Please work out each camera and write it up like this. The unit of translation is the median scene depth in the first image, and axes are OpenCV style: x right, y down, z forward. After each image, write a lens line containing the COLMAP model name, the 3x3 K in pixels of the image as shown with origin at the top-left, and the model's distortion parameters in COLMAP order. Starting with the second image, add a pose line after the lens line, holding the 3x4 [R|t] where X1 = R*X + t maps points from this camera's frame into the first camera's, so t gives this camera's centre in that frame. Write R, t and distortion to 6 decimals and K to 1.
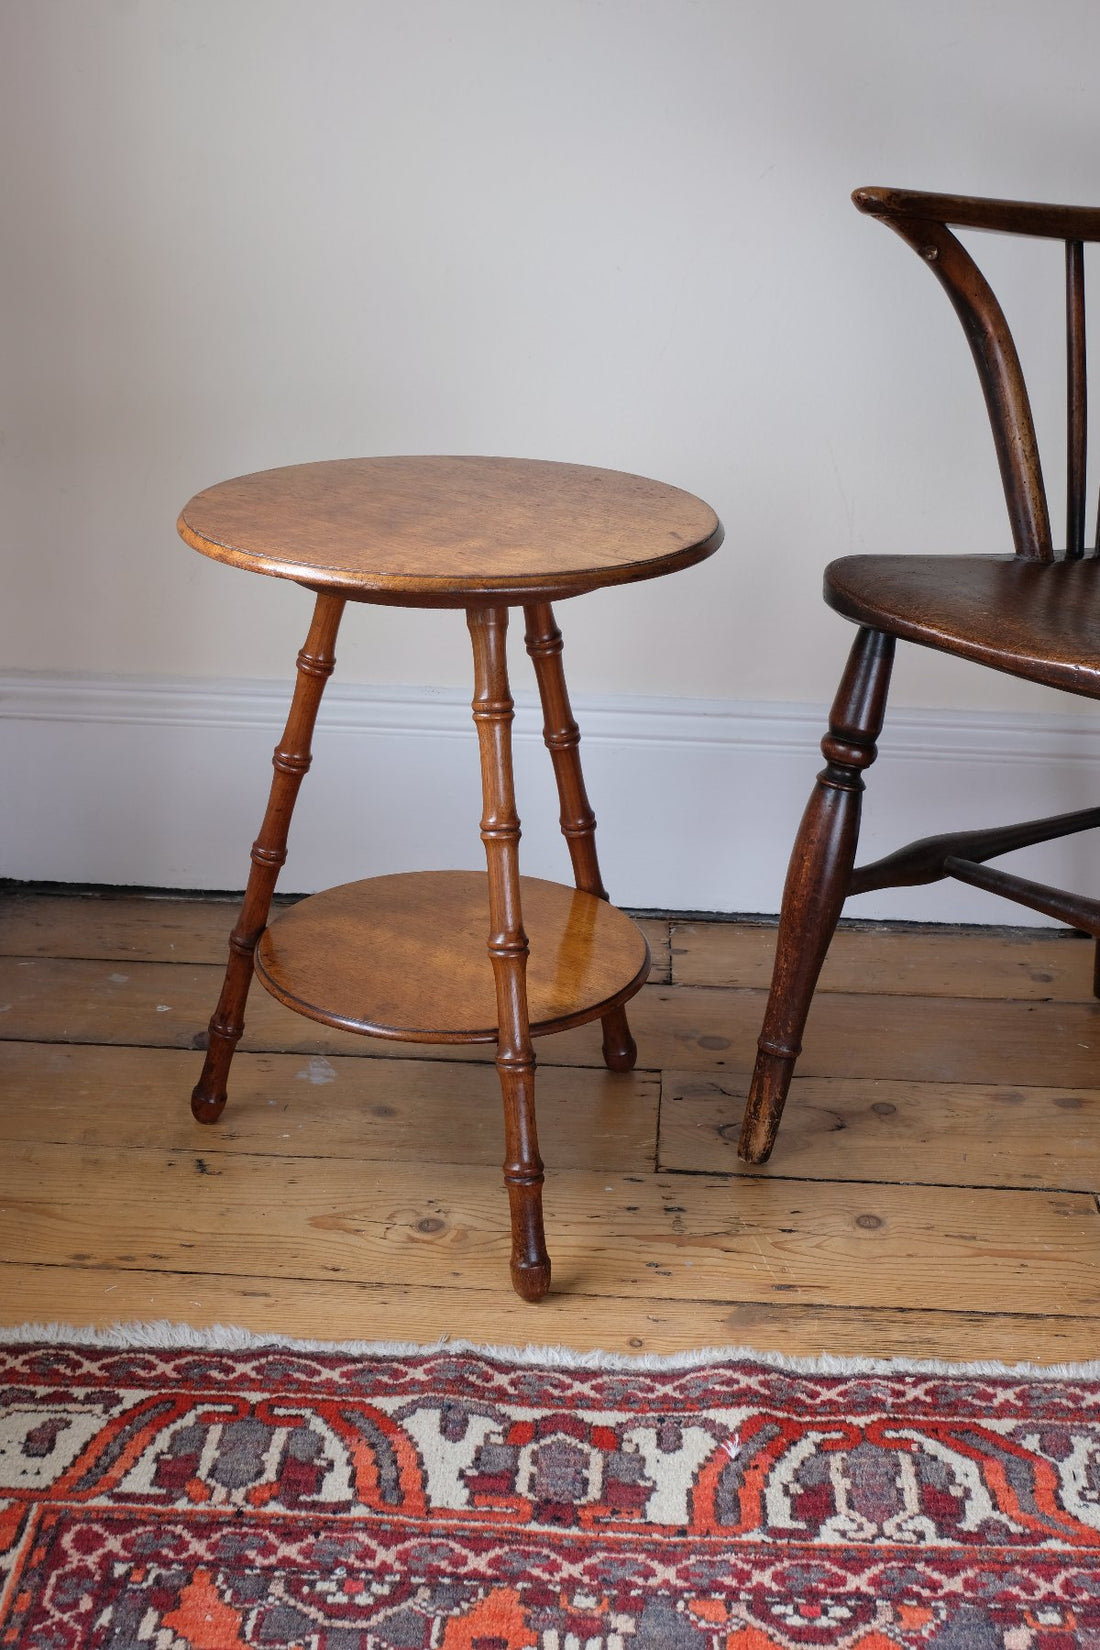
lens RADIAL K [[2168.3, 0, 550.0], [0, 2168.3, 825.0], [0, 0, 1]] dist [-0.032458, 0.030804]
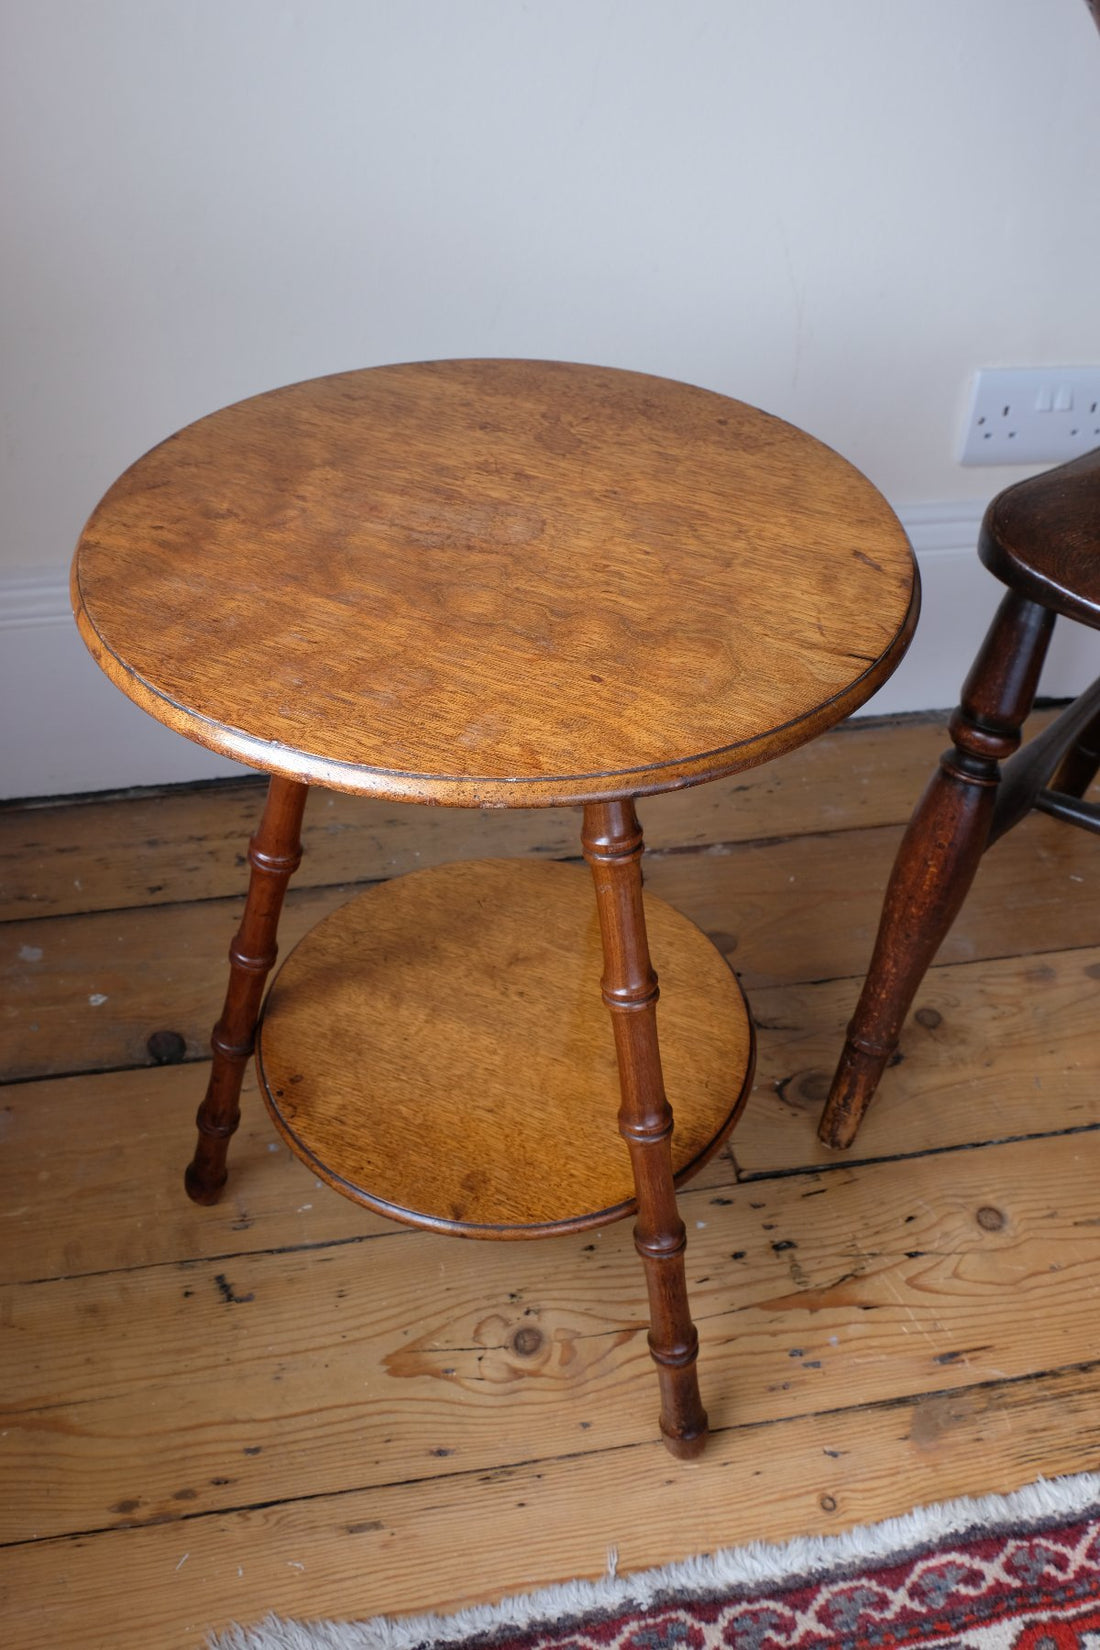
lens RADIAL K [[1477.5, 0, 550.0], [0, 1477.5, 825.0], [0, 0, 1]] dist [-0.050245, 0.002032]
pose [[0.970795, -0.158579, 0.180027, -0.121458], [0.087956, 0.933398, 0.347896, -0.209551], [-0.223206, -0.321901, 0.920086, 0.548735]]
